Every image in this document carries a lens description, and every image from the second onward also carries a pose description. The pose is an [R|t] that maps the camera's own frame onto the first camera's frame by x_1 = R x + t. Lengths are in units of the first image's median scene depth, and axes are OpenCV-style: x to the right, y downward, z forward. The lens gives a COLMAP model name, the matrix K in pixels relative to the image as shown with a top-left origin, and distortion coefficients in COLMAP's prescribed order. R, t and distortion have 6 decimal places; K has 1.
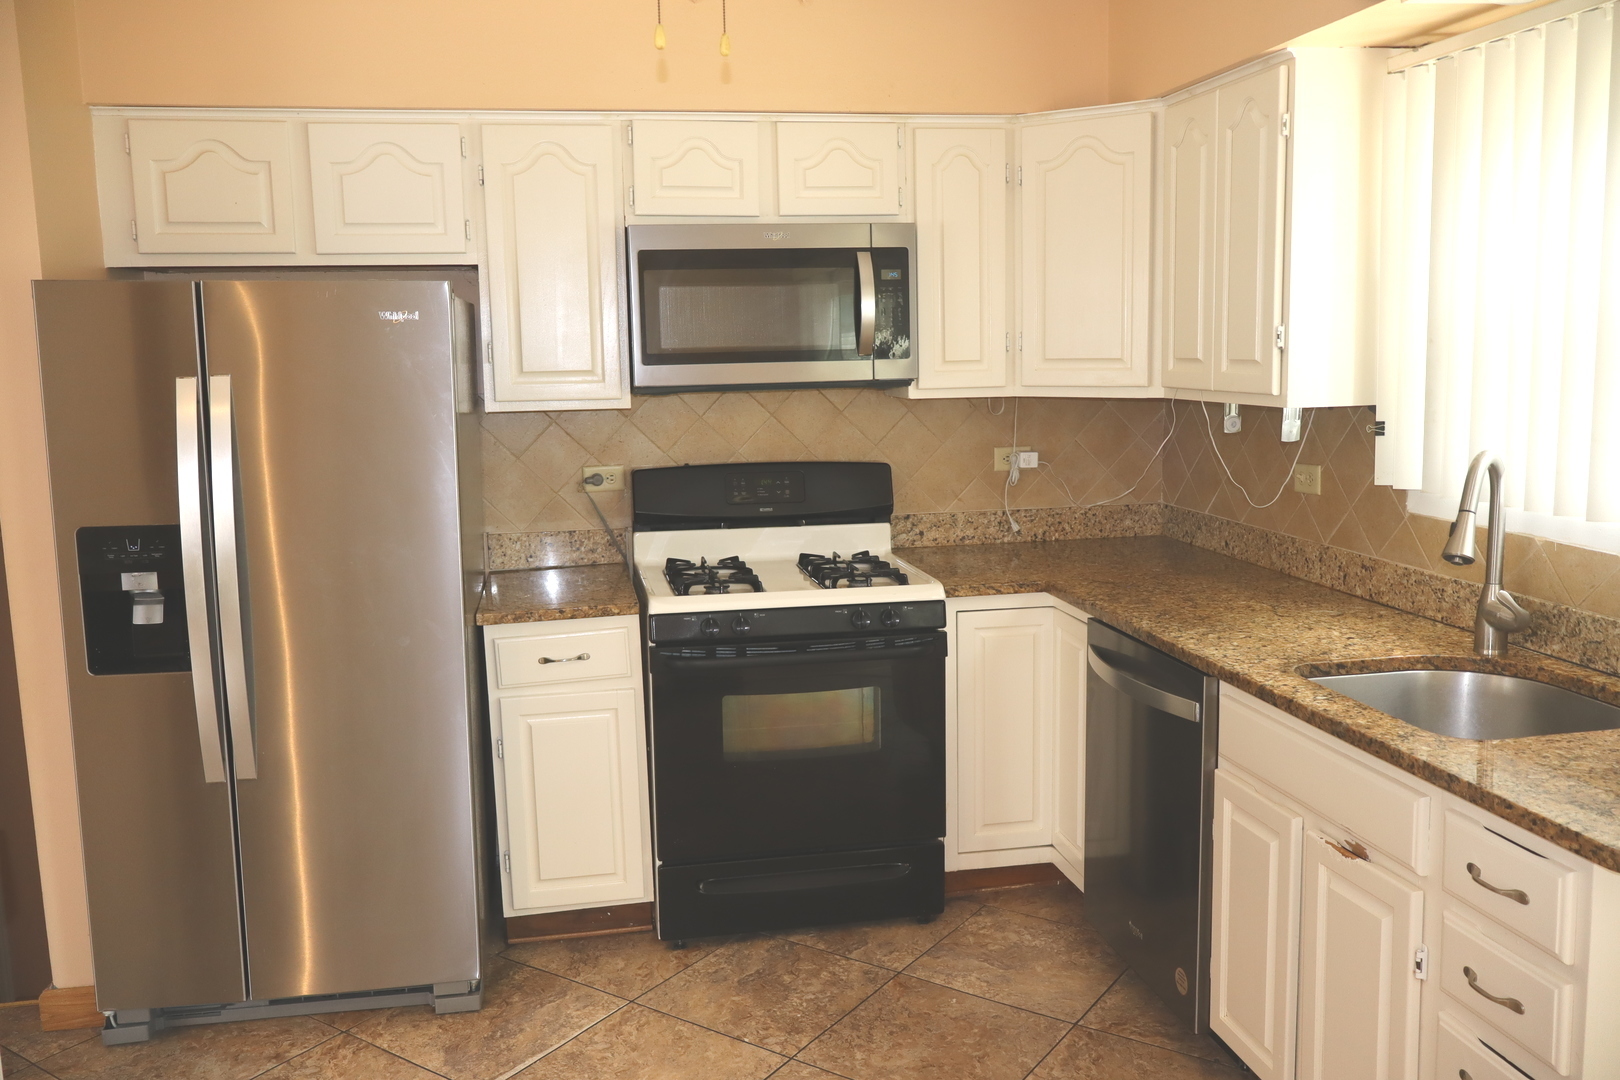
lens RADIAL K [[1351.5, 0, 810.4], [0, 1351.5, 538.4], [0, 0, 1]] dist [-0.008784, 0.003785]
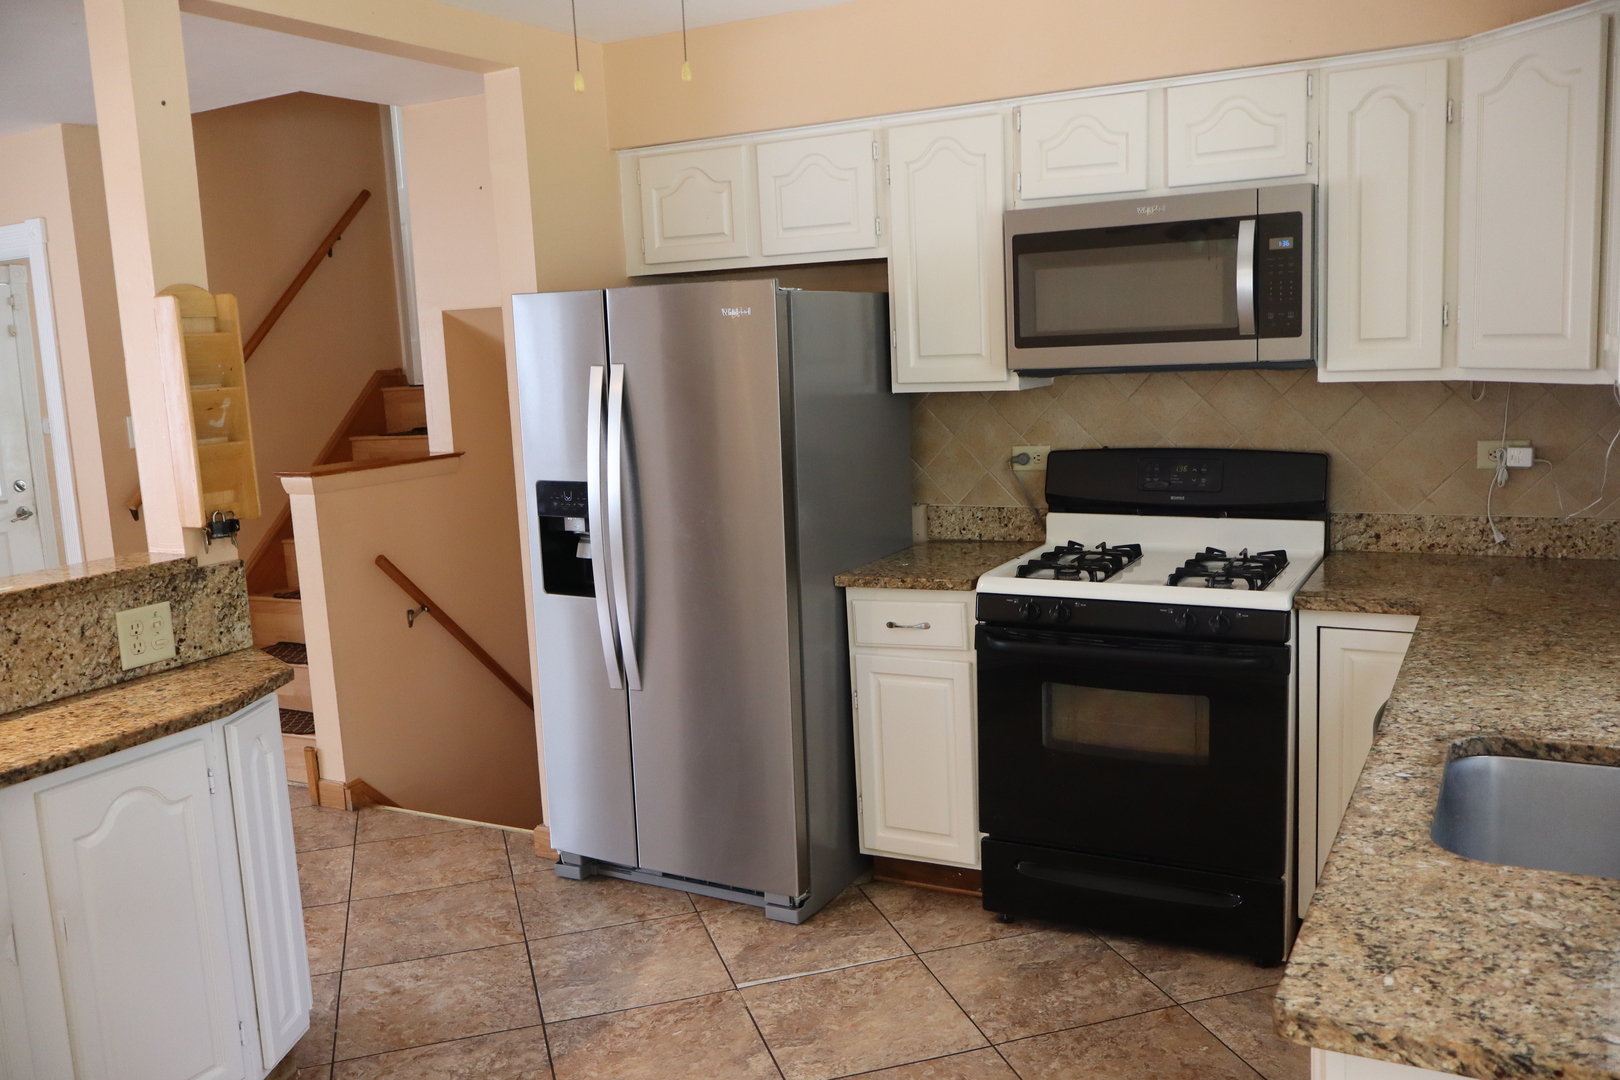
lens RADIAL K [[1351.5, 0, 803.7], [0, 1351.5, 539.3], [0, 0, 1]] dist [-0.008784, 0.003785]
pose [[0.774814, 0.078471, -0.627300, 0.405422], [-0.061798, 0.996916, 0.048377, -0.024963], [0.629161, 0.001282, 0.777274, 0.112423]]
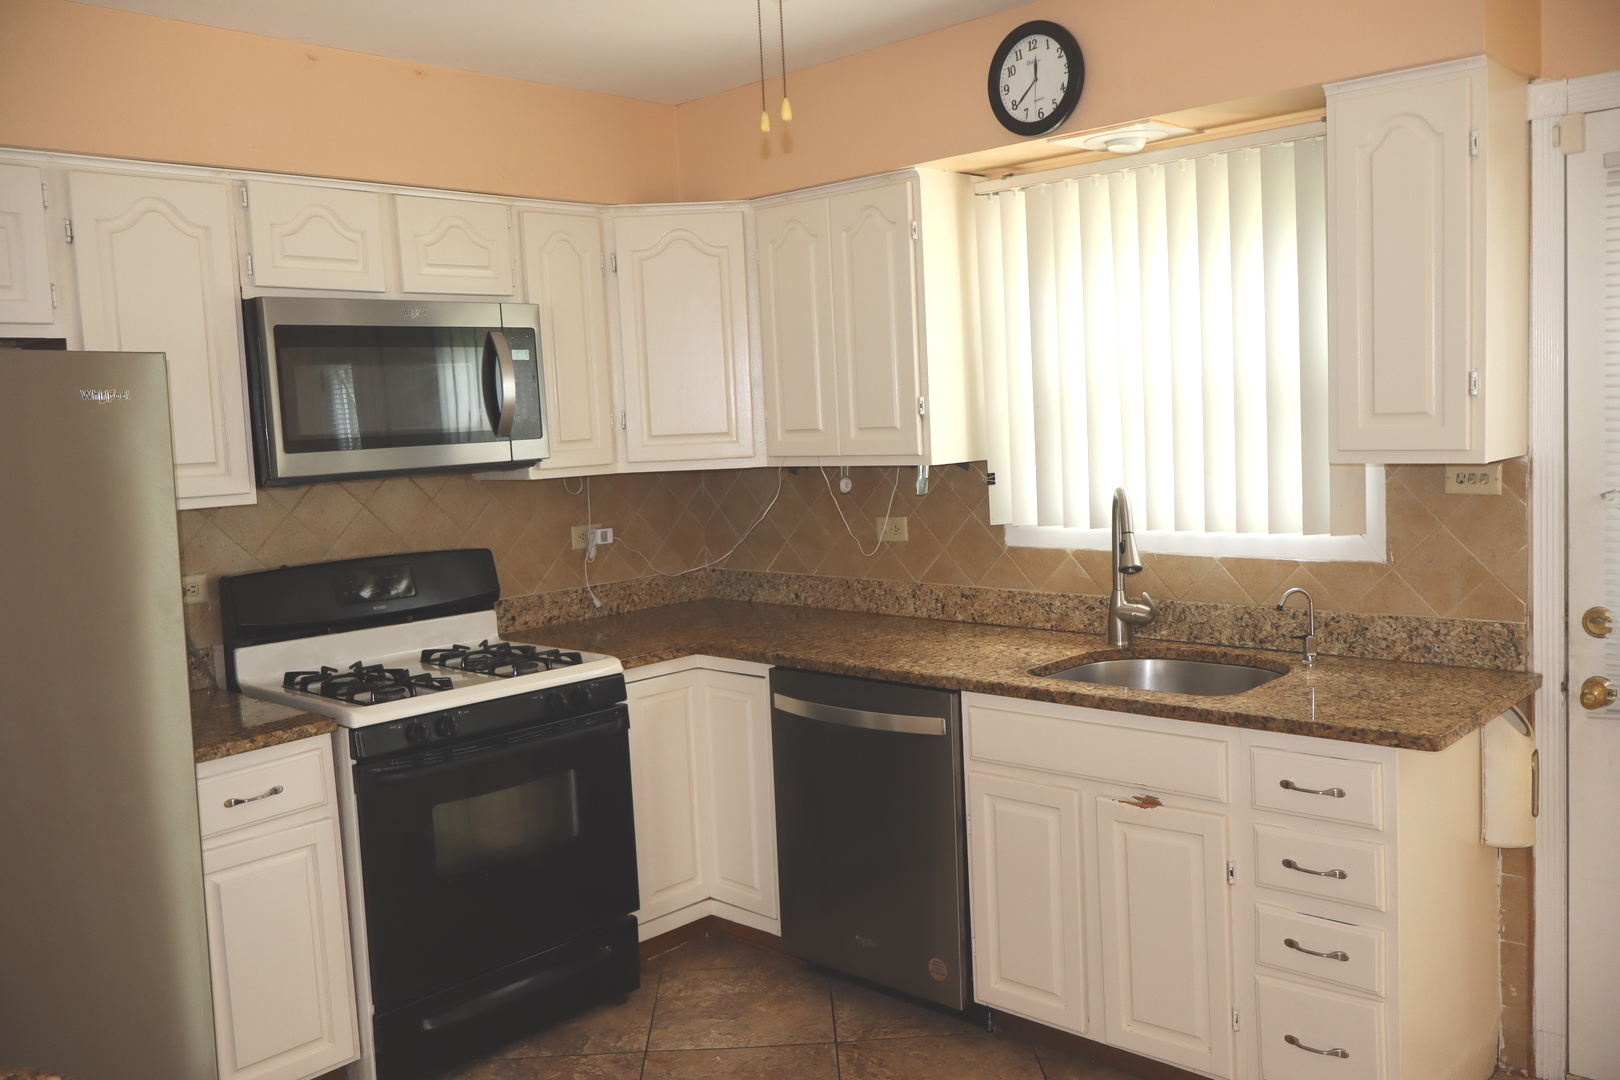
lens RADIAL K [[1351.5, 0, 815.7], [0, 1351.5, 538.3], [0, 0, 1]] dist [-0.008784, 0.003785]
pose [[0.807202, -0.071594, 0.585918, -0.369724], [0.113627, 0.992899, -0.035217, -0.002382], [-0.579236, 0.095003, 0.809605, 0.088664]]
